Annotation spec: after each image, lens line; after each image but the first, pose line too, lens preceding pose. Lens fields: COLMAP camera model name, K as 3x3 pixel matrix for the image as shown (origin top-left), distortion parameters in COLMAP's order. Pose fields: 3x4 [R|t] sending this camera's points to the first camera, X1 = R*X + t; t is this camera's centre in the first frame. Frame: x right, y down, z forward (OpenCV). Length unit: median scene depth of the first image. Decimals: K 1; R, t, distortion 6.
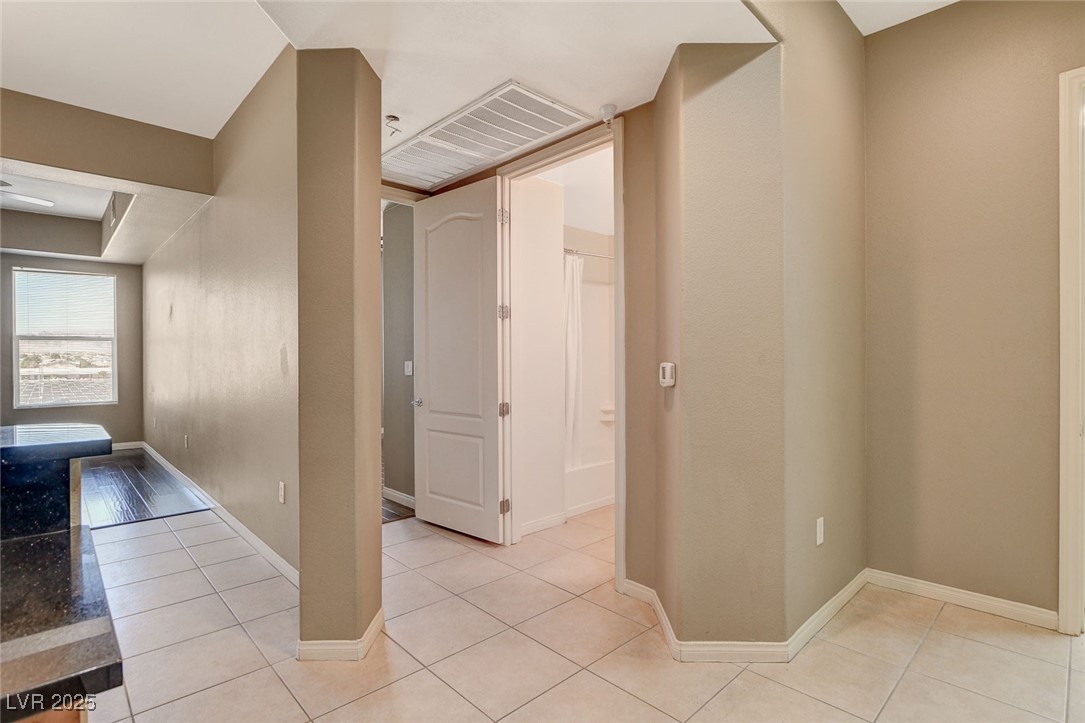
lens RADIAL K [[531.9, 0, 544.7], [0, 531.9, 362.9], [0, 0, 1]] dist [-0.032089, 0.010653]
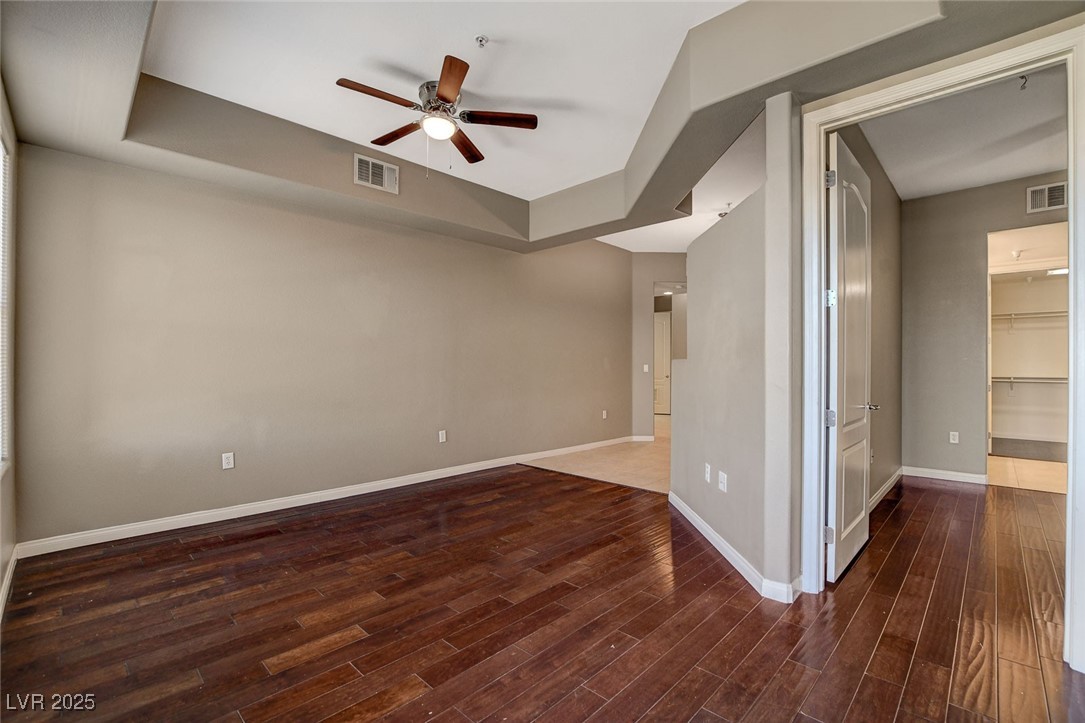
lens RADIAL K [[477.9, 0, 542.2], [0, 477.9, 364.6], [0, 0, 1]] dist [-0.029950, 0.000186]
pose [[-0.039734, 0.003943, 0.999203, -2.488431], [0.006695, 0.999971, -0.003680, 0.010938], [-0.999188, 0.006544, -0.039759, 1.226201]]
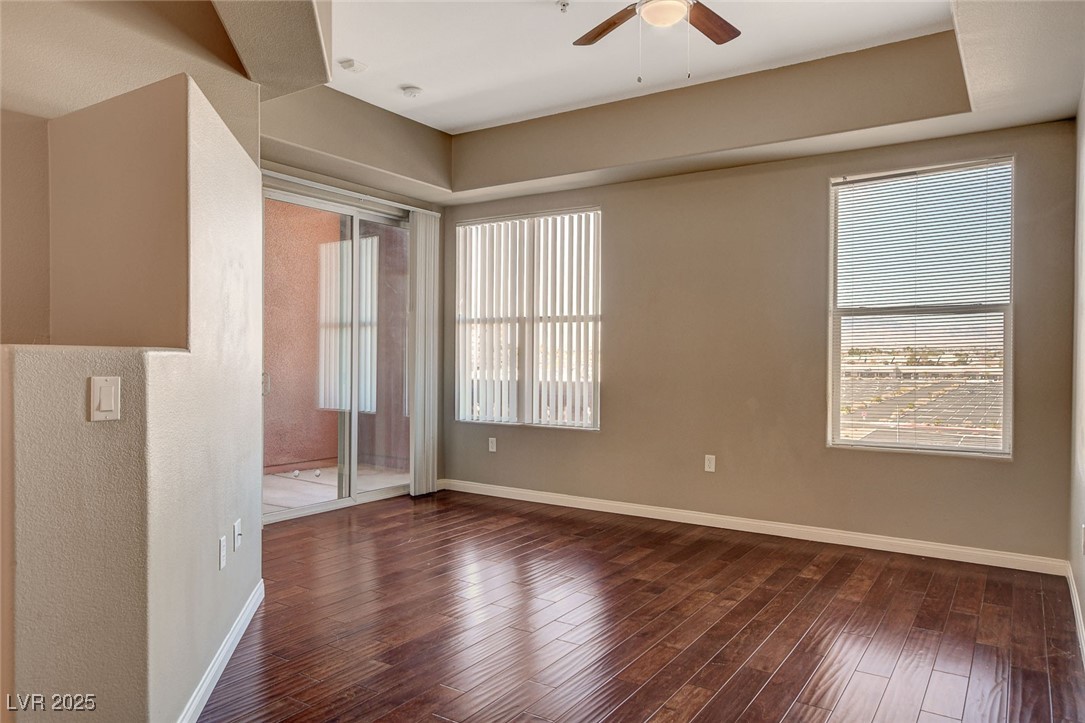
lens RADIAL K [[741.7, 0, 542.5], [0, 741.7, 361.5], [0, 0, 1]] dist [-0.007449, -0.002723]
pose [[0.224503, 0.012087, -0.974398, -0.658442], [-0.011827, 0.999883, 0.009678, -0.003275], [0.974402, 0.009351, 0.224620, 1.023177]]
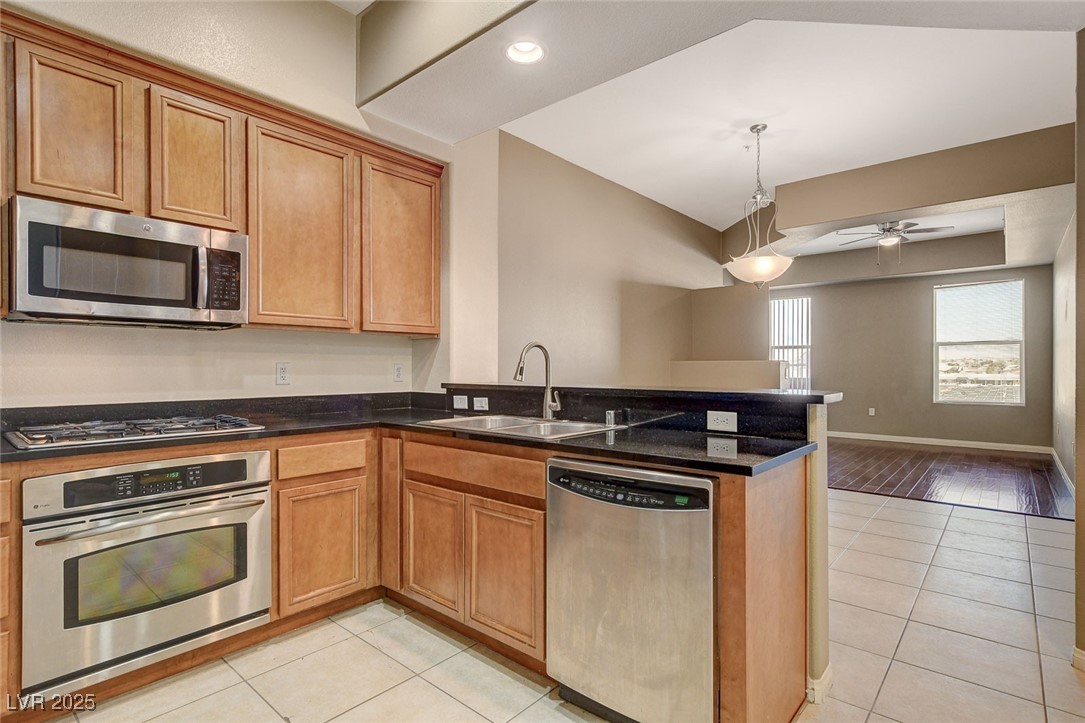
lens RADIAL K [[538.0, 0, 542.2], [0, 538.0, 366.7], [0, 0, 1]] dist [0.000944, 0.000775]
pose [[0.091556, 0.002703, -0.995796, 0.269509], [-0.006780, 0.999975, 0.002091, 0.014669], [0.995777, 0.006560, 0.091572, -0.040465]]
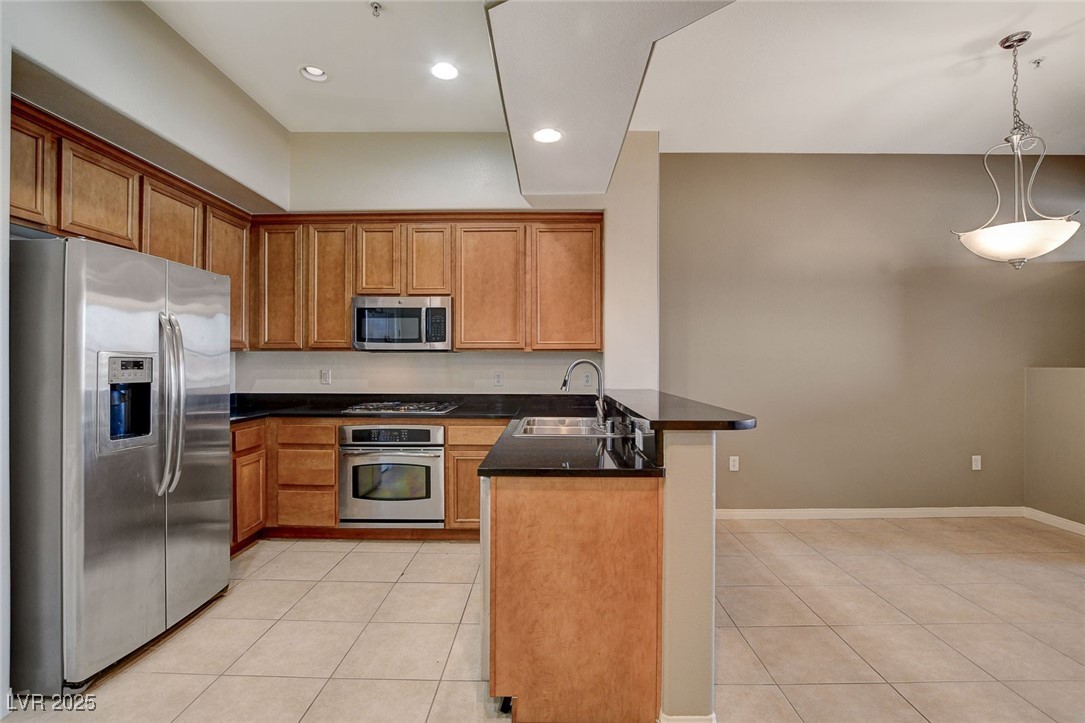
lens RADIAL K [[510.6, 0, 544.6], [0, 510.6, 362.9], [0, 0, 1]] dist [-0.029818, 0.006507]
pose [[-0.699039, 0.002016, -0.715081, 0.185414], [-0.004604, 0.999963, 0.007320, -0.017032], [0.715069, 0.008409, -0.699004, 0.560742]]
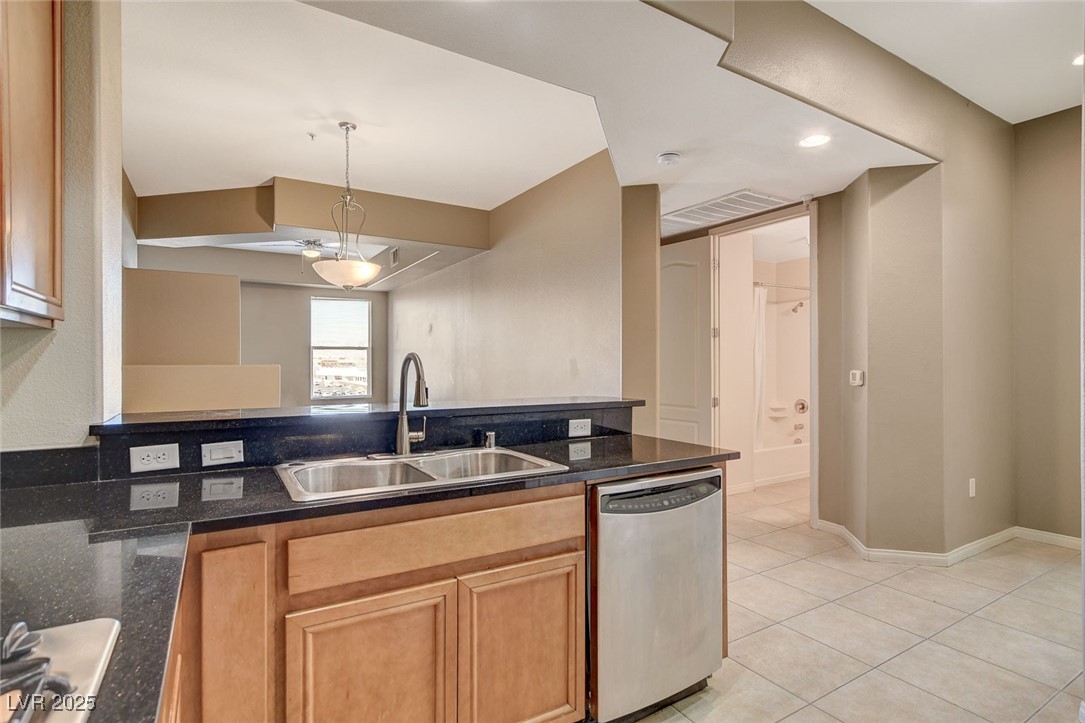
lens RADIAL K [[539.2, 0, 542.5], [0, 539.2, 363.2], [0, 0, 1]] dist [0.000227, 0.000086]
pose [[0.976698, 0.003354, -0.214591, -0.218885], [-0.004668, 0.999973, -0.005618, -0.005147], [0.214566, 0.006489, 0.976688, -0.491703]]
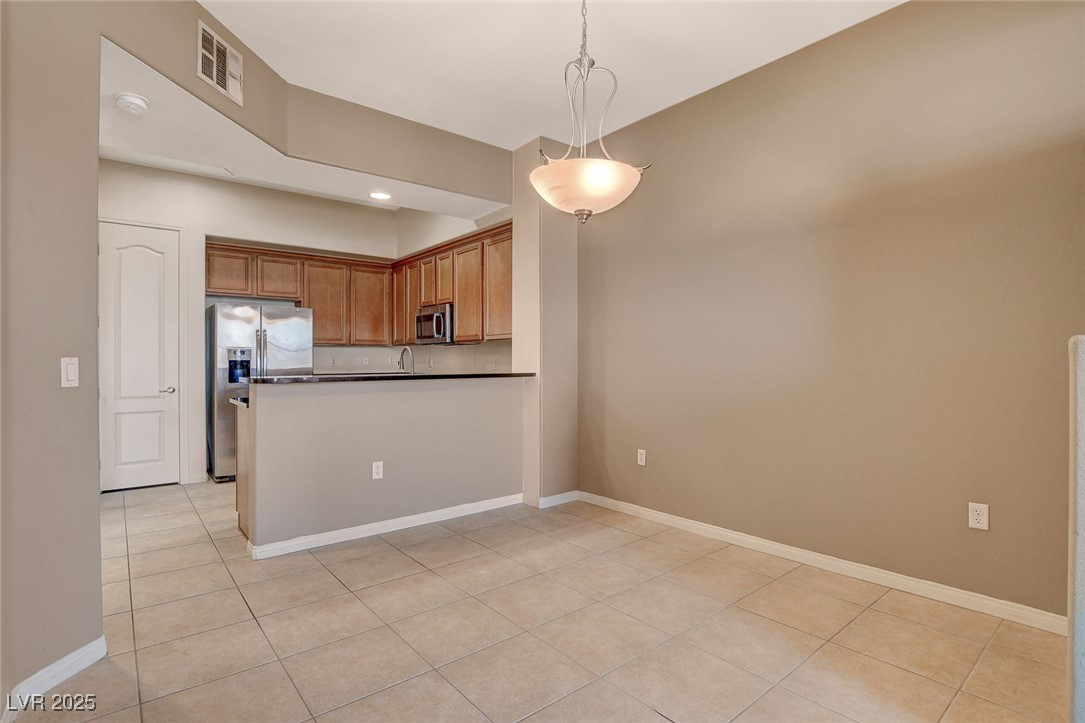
lens RADIAL K [[531.9, 0, 544.7], [0, 531.9, 362.9], [0, 0, 1]] dist [-0.032089, 0.010653]
pose [[-0.997345, 0.003964, 0.072709, -0.869446], [0.004822, 0.999921, 0.011634, 0.008496], [-0.072657, 0.011954, -0.997285, 1.212238]]
